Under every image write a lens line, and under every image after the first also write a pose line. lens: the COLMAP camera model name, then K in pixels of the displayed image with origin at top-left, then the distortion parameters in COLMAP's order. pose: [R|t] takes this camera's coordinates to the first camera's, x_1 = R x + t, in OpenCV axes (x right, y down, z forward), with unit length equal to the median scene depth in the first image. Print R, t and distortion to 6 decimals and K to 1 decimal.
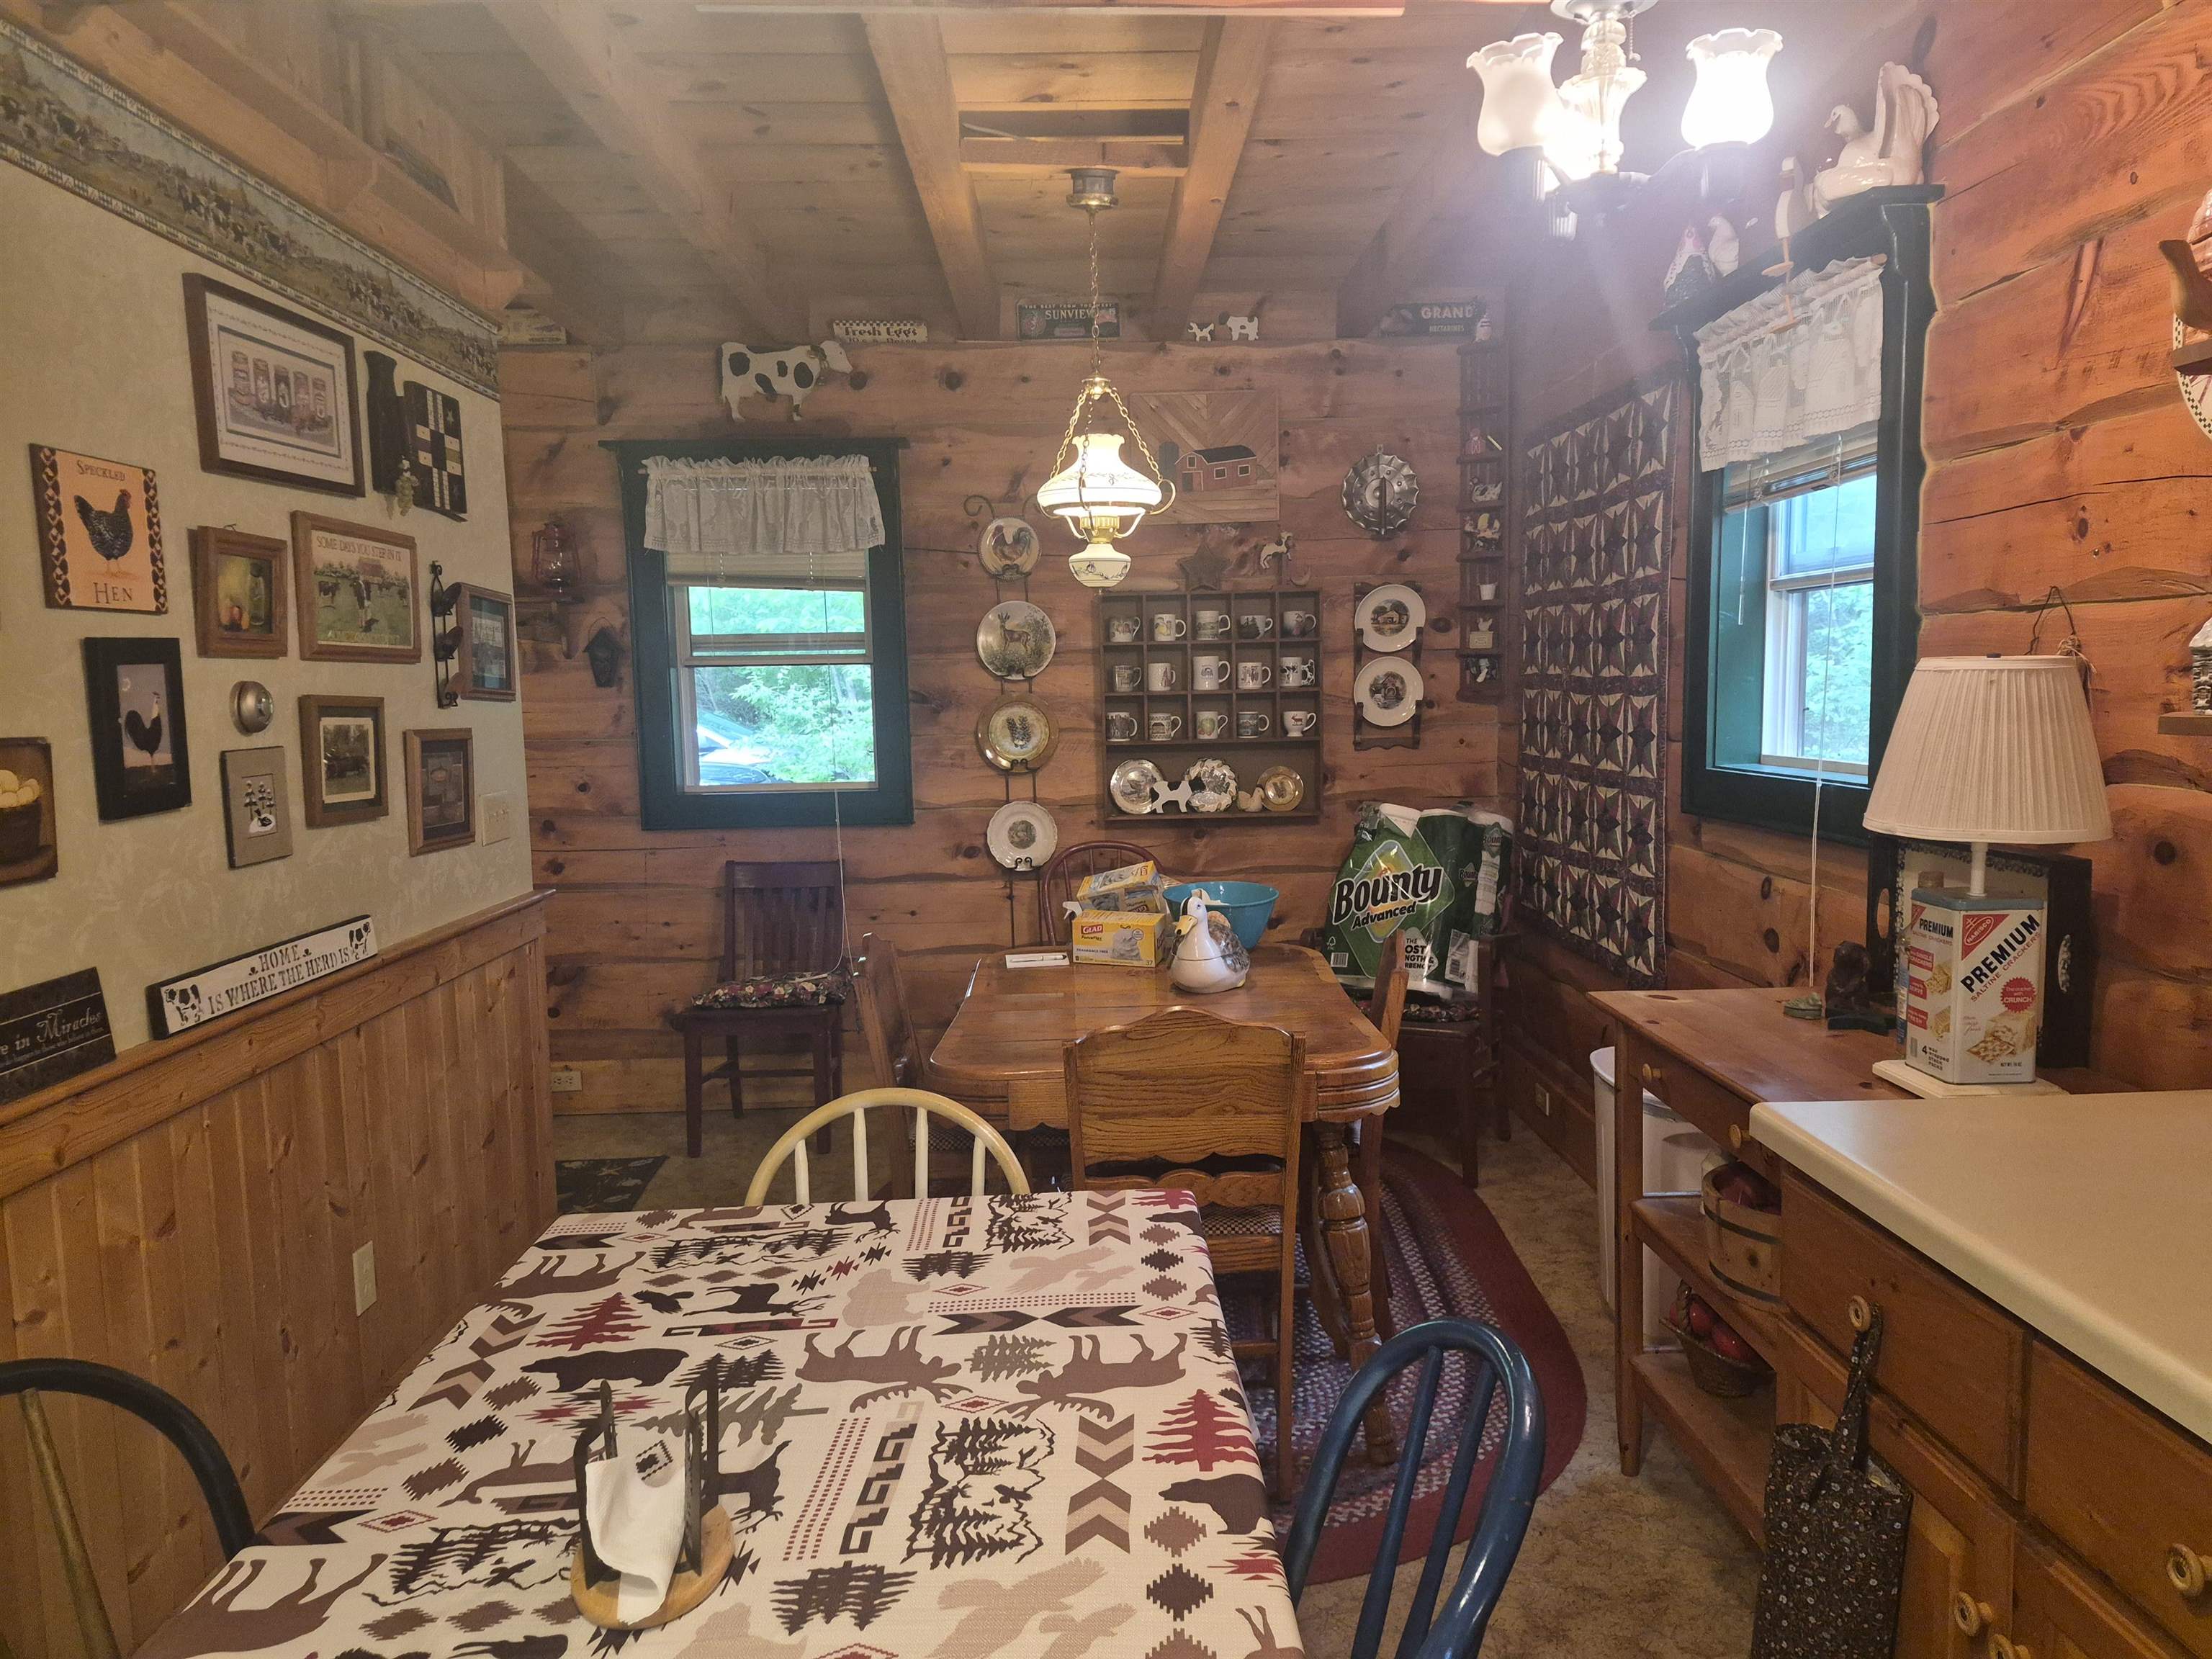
lens RADIAL K [[1524.8, 0, 1099.5], [0, 1524.8, 827.4], [0, 0, 1]] dist [0.062621, -0.060888]
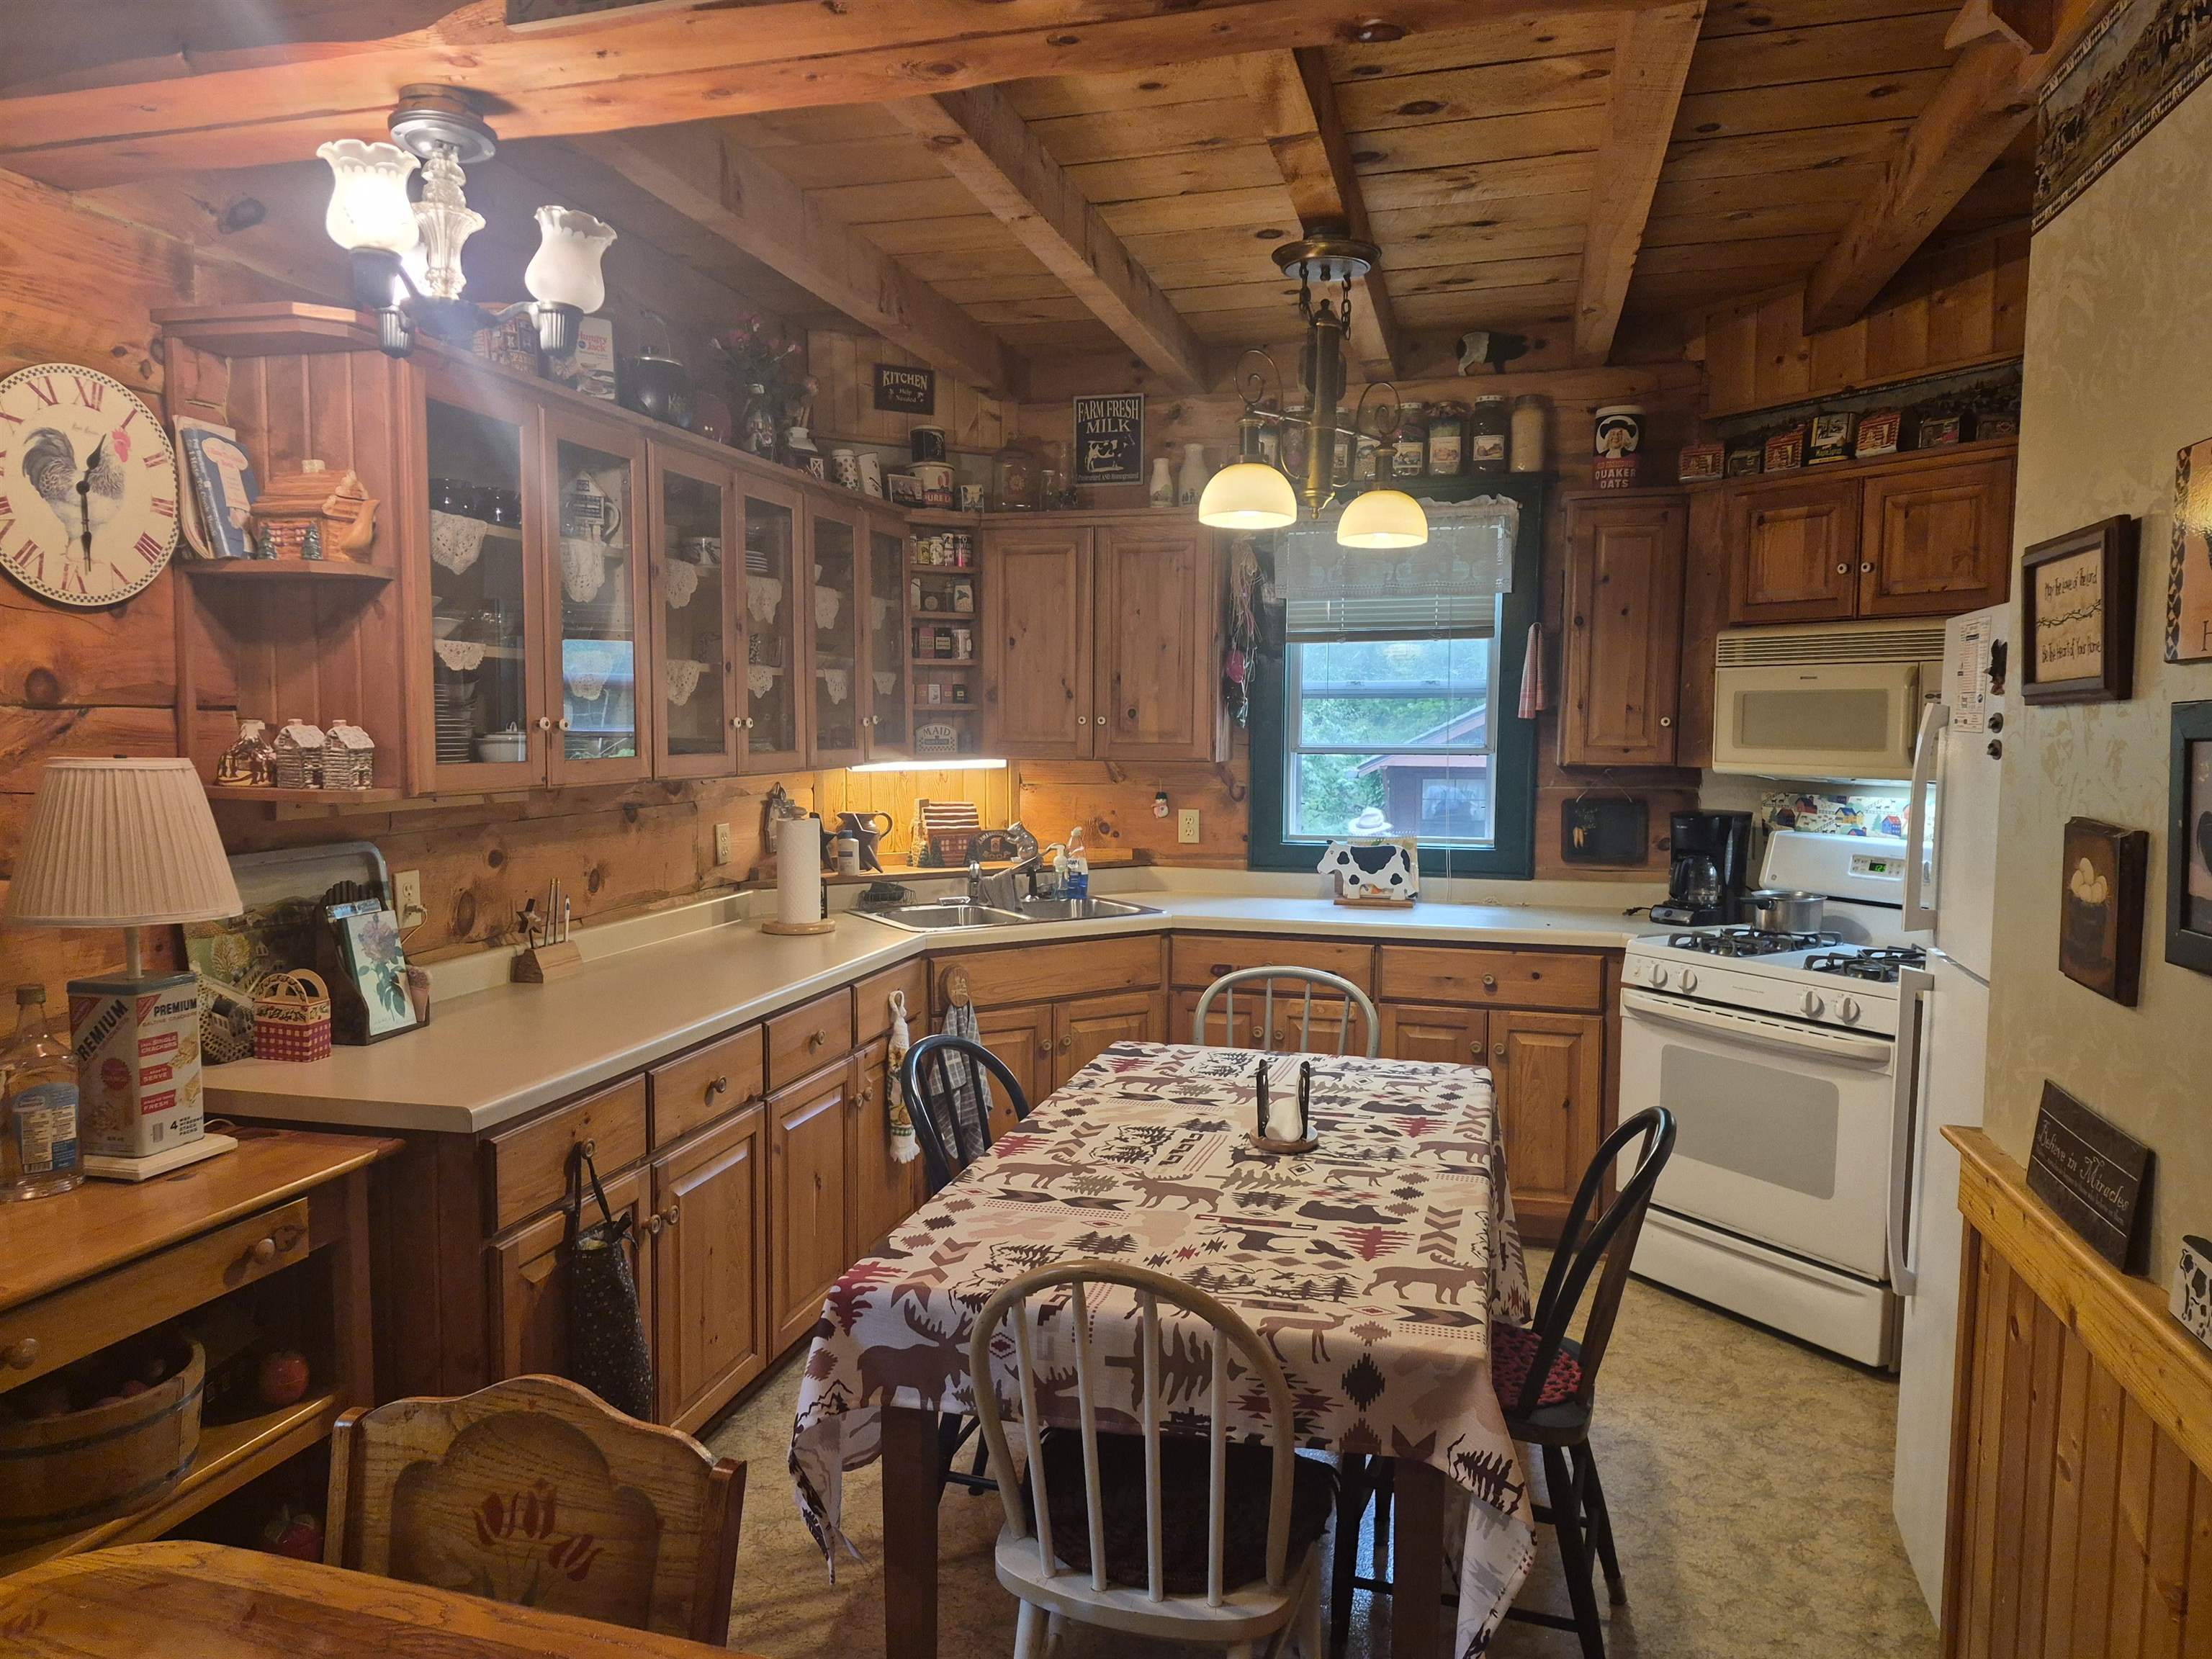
lens RADIAL K [[1524.8, 0, 1089.4], [0, 1524.8, 843.6], [0, 0, 1]] dist [0.062621, -0.060888]
pose [[-0.961081, -0.003394, 0.276247, -0.418917], [0.044841, 0.984749, 0.168101, -0.227664], [-0.272604, 0.173946, -0.946271, 2.071824]]
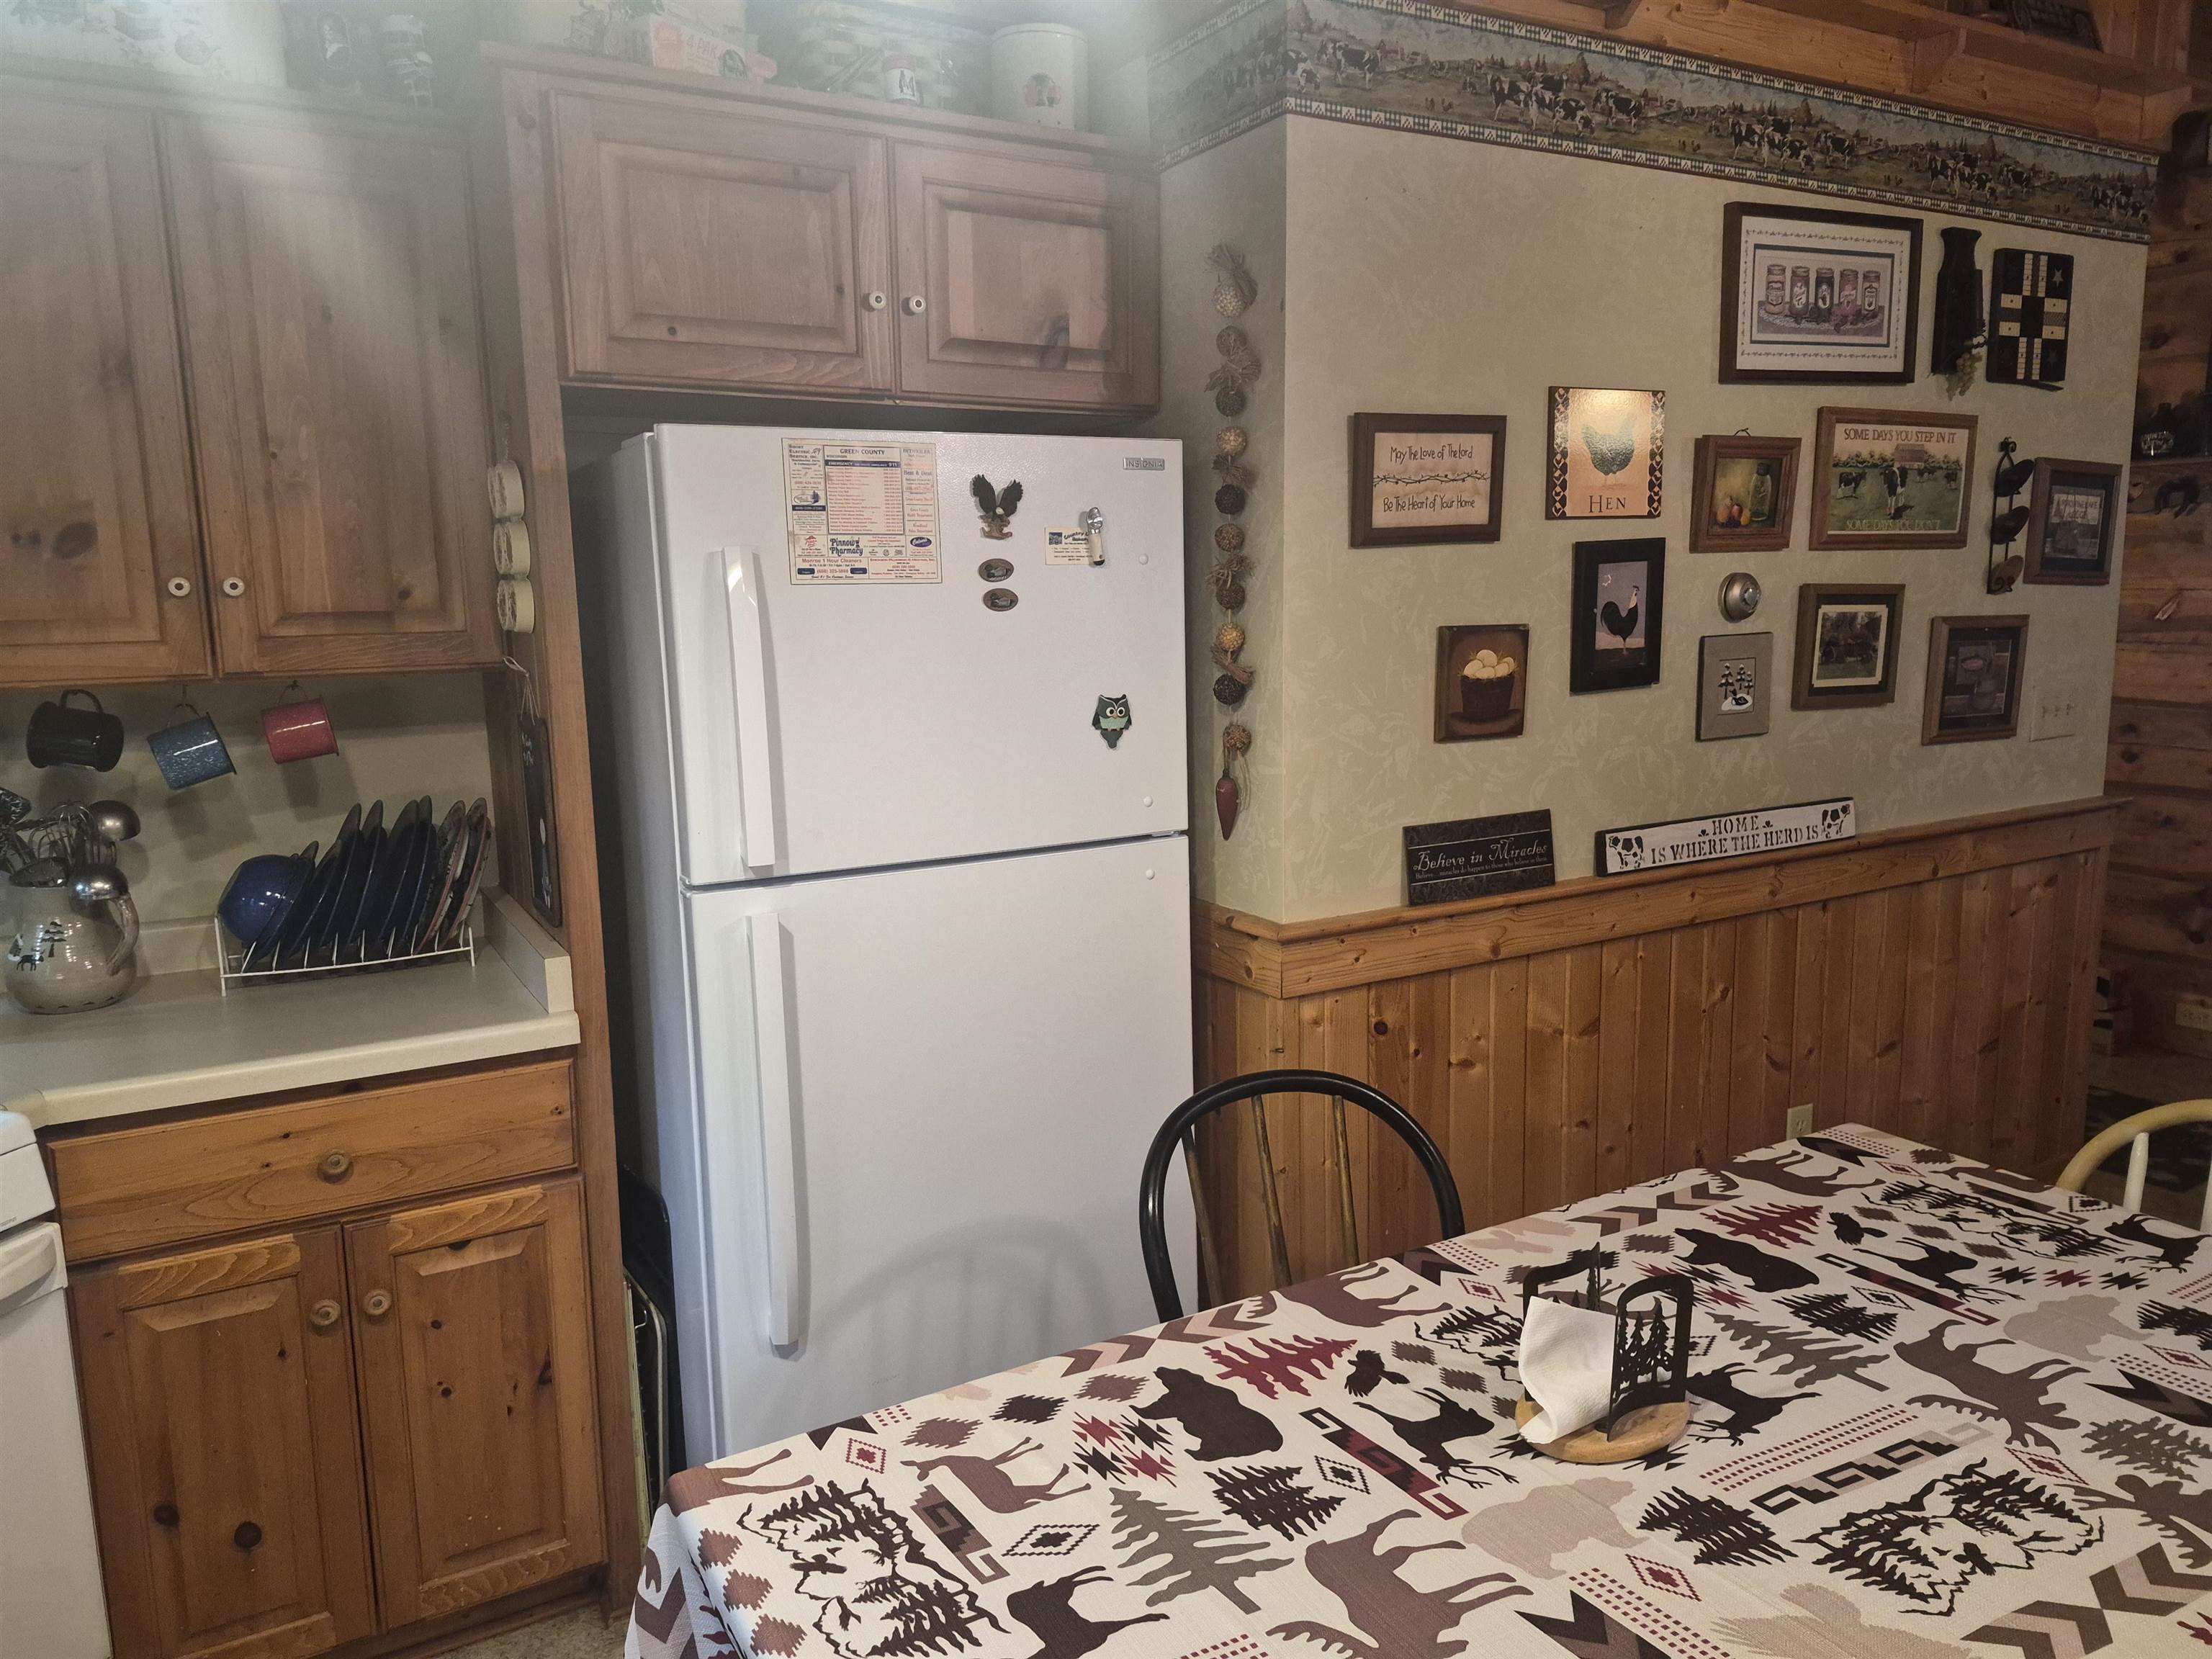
lens RADIAL K [[1524.8, 0, 1111.7], [0, 1524.8, 801.6], [0, 0, 1]] dist [0.062621, -0.060888]
pose [[0.482863, 0.139807, -0.864464, 0.286745], [-0.074328, 0.990154, 0.118618, -0.041771], [0.872536, 0.006978, 0.488500, 0.100396]]
